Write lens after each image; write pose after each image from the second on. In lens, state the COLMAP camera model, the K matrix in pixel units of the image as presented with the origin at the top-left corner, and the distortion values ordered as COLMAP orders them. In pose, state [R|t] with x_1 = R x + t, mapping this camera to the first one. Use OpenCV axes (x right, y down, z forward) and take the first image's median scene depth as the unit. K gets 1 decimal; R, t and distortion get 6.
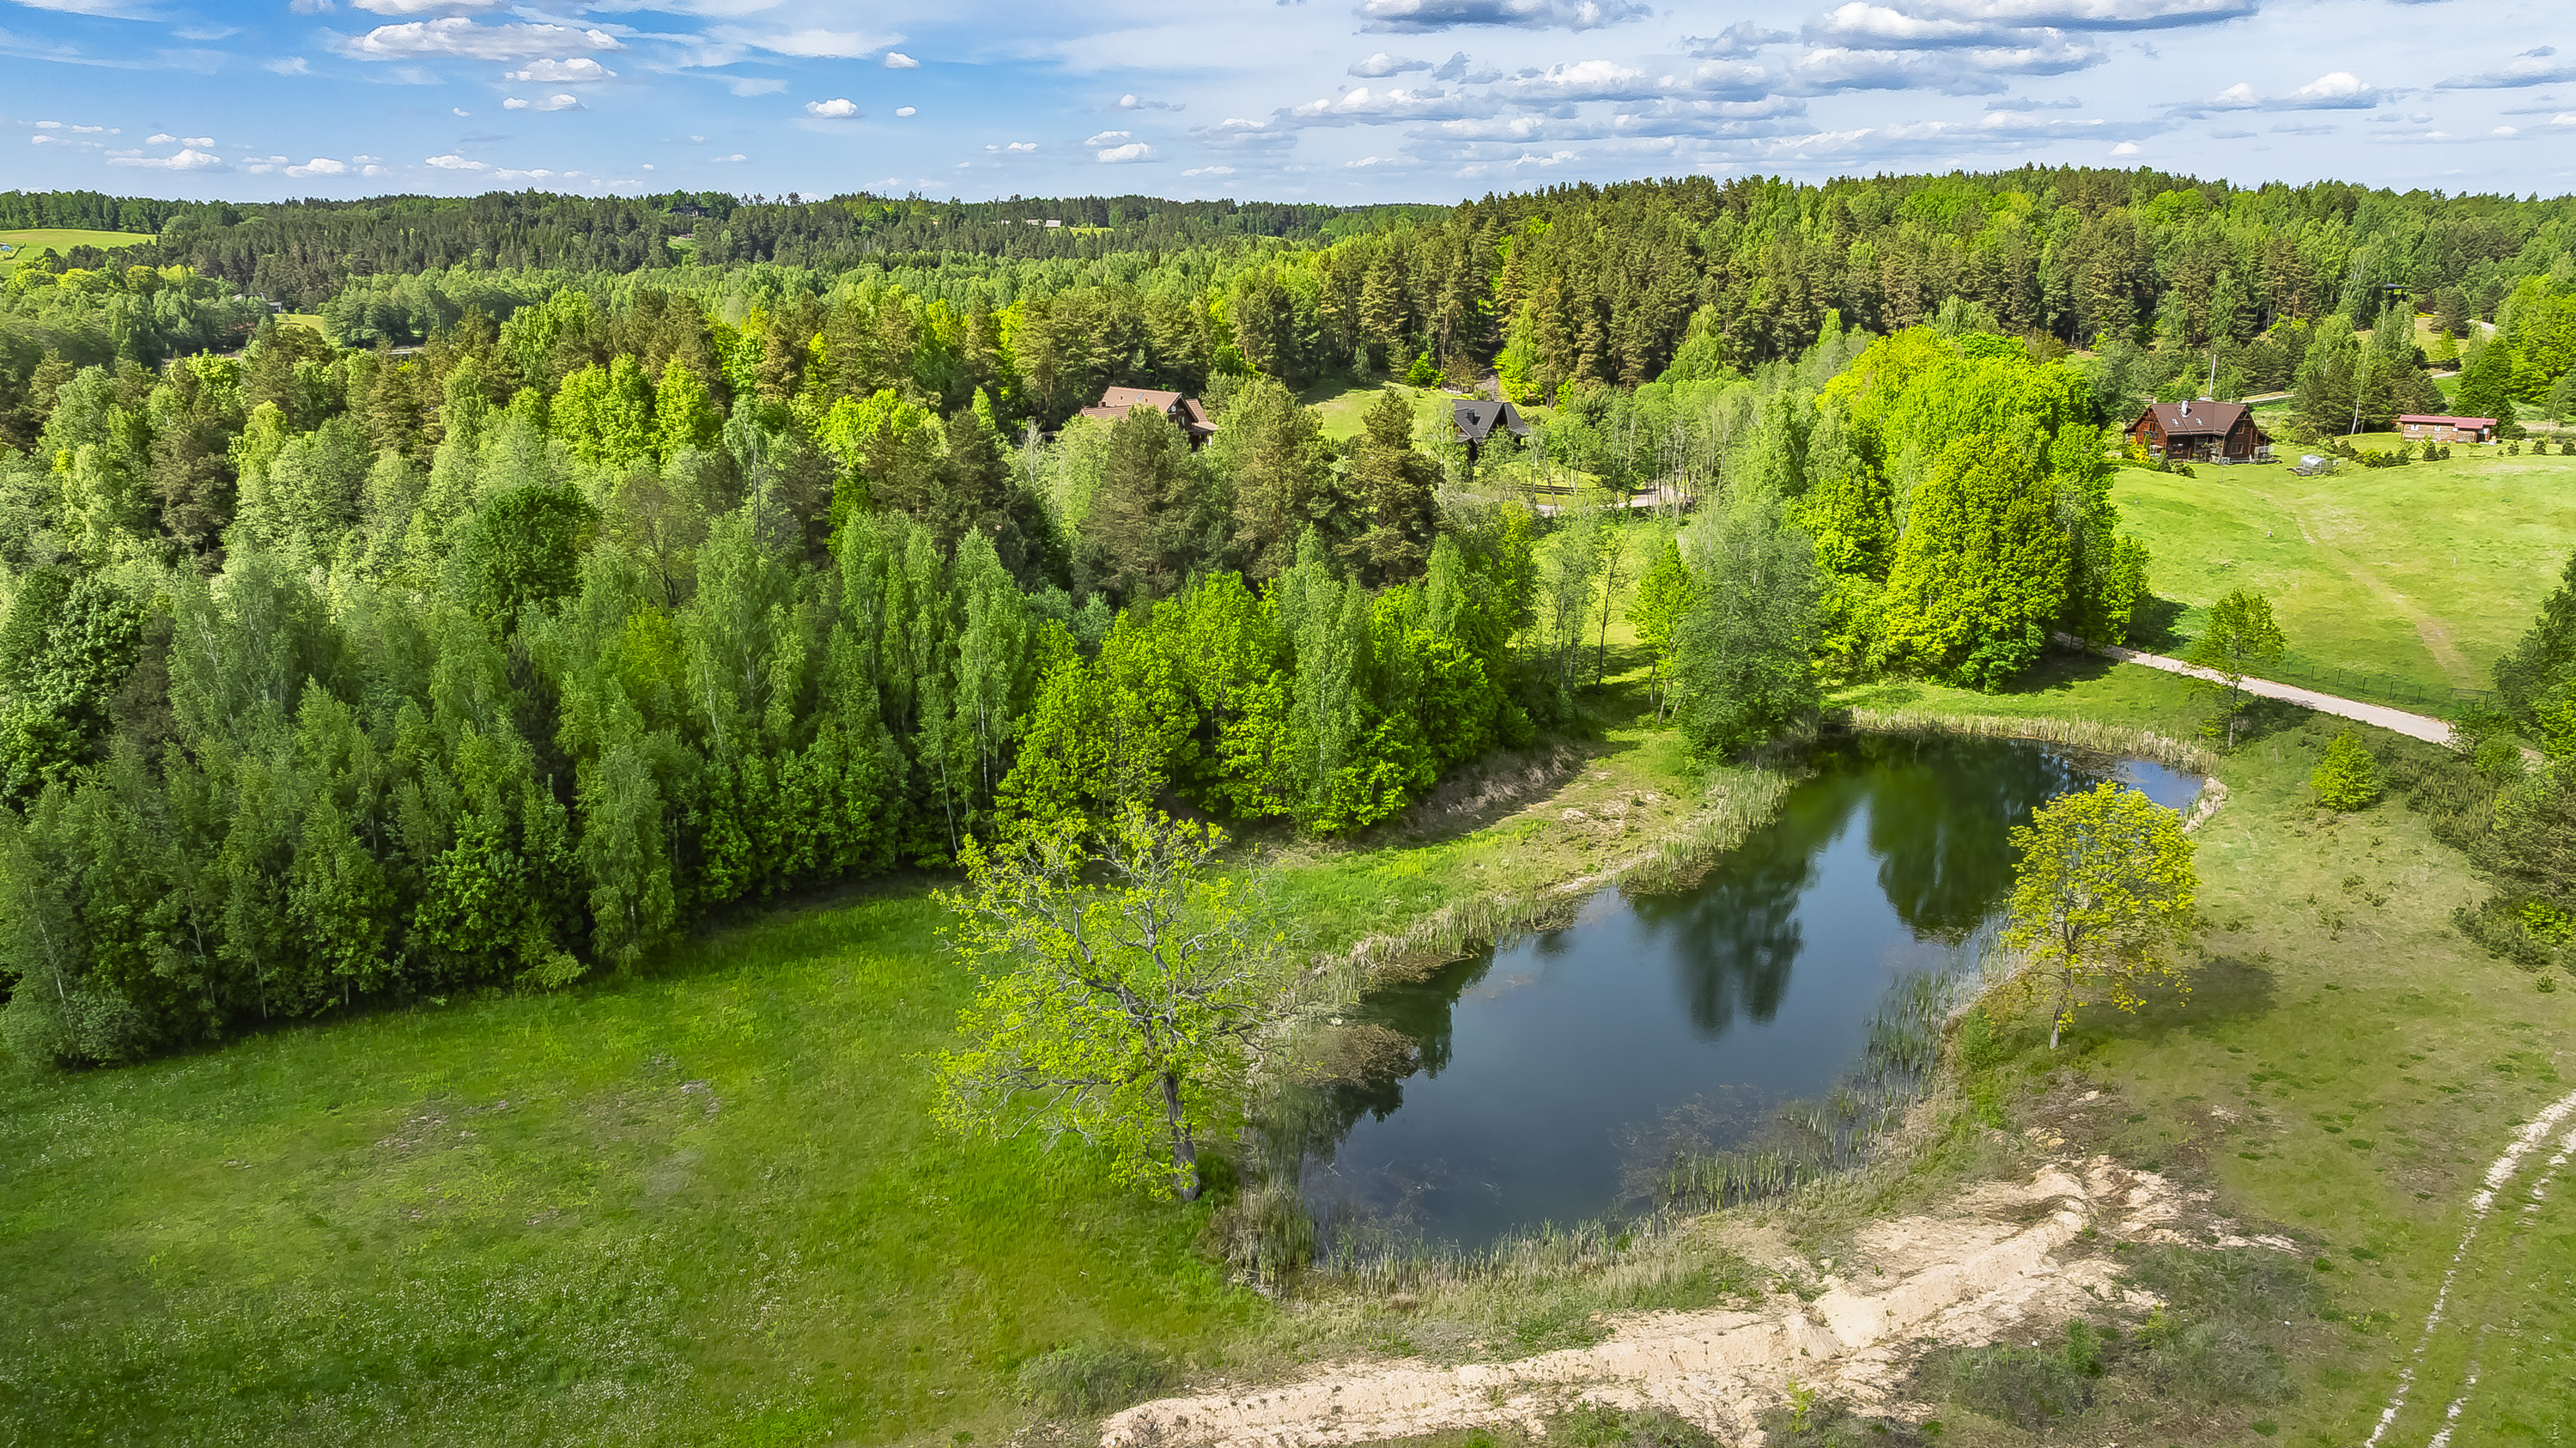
lens RADIAL K [[1788.1, 0, 1277.8], [0, 1788.1, 729.9], [0, 0, 1]] dist [-0.007382, 0.007067]
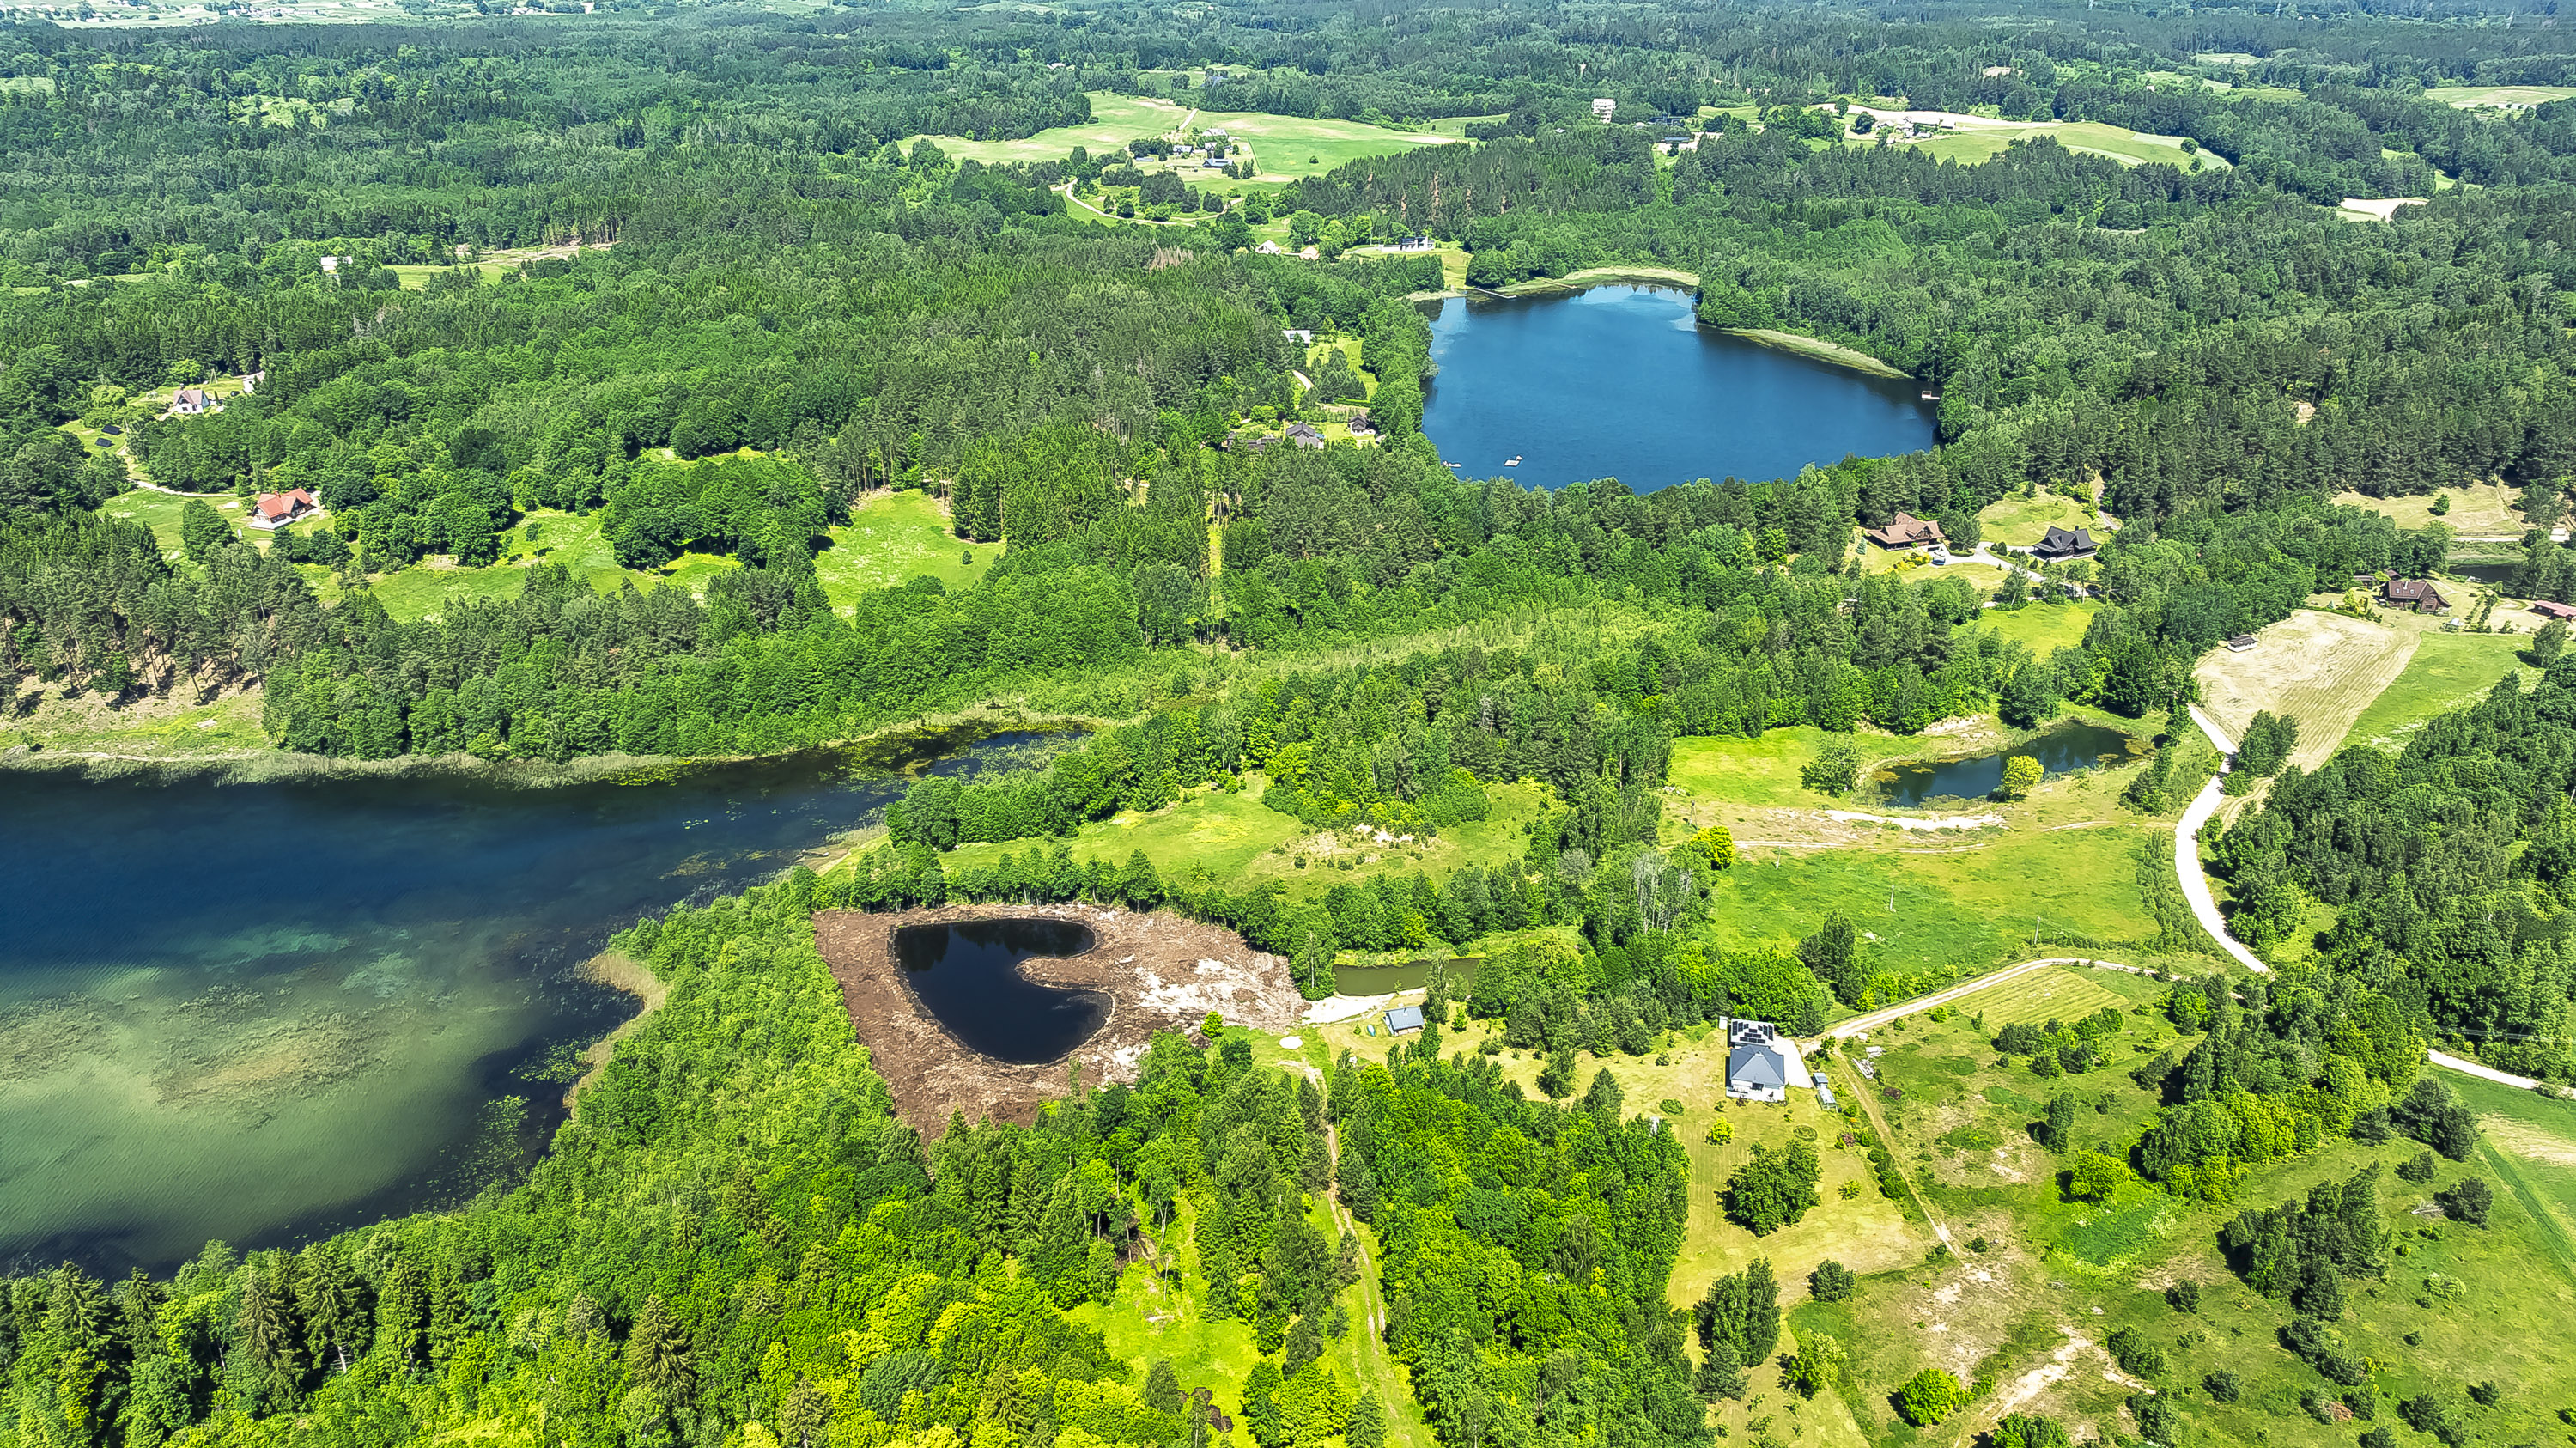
lens RADIAL K [[1822.6, 0, 1278.0], [0, 1822.6, 717.7], [0, 0, 1]] dist [-0.018645, 0.003318]
pose [[0.897919, 0.186012, -0.398926, 0.307467], [-0.113889, 0.973636, 0.197643, -0.485603], [0.425172, -0.132034, 0.895430, -2.598216]]
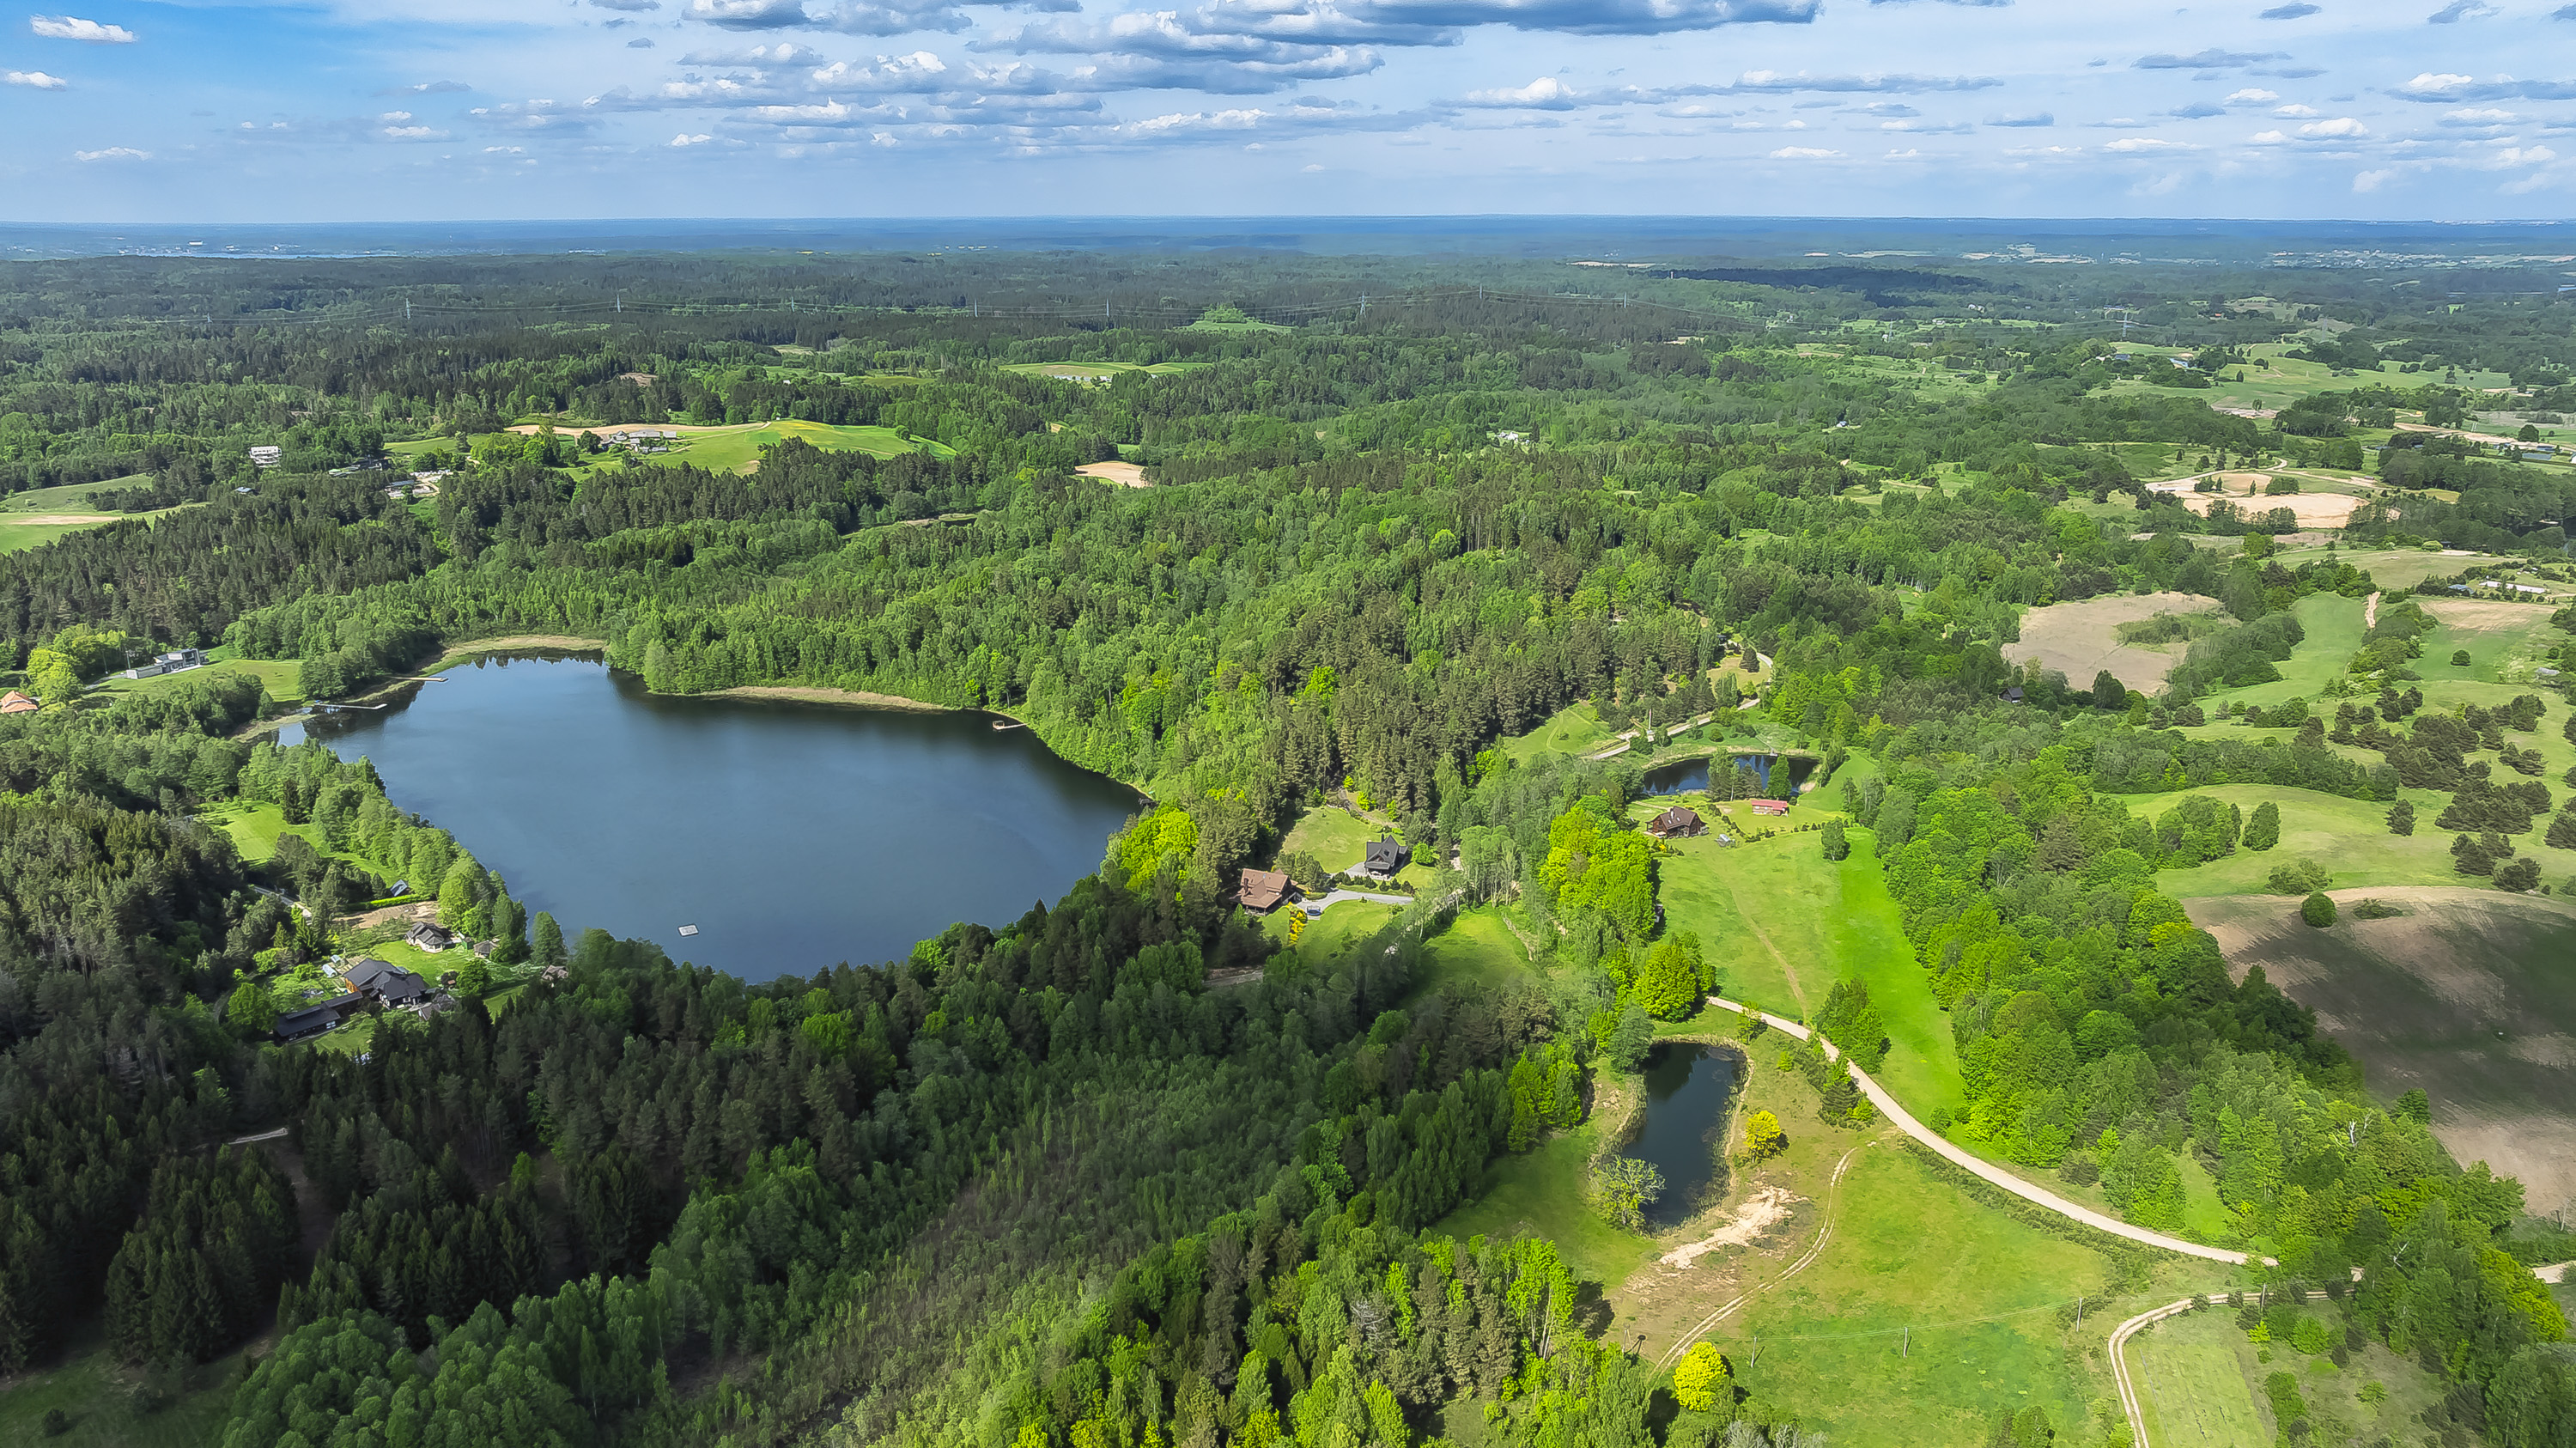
lens RADIAL K [[1829.3, 0, 1288.0], [0, 1829.3, 724.0], [0, 0, 1]] dist [-0.039743, 0.039857]
pose [[0.933675, -0.093305, 0.345754, -1.254951], [0.085241, 0.995617, 0.038492, -0.697412], [-0.347830, -0.006467, 0.937535, -1.708638]]
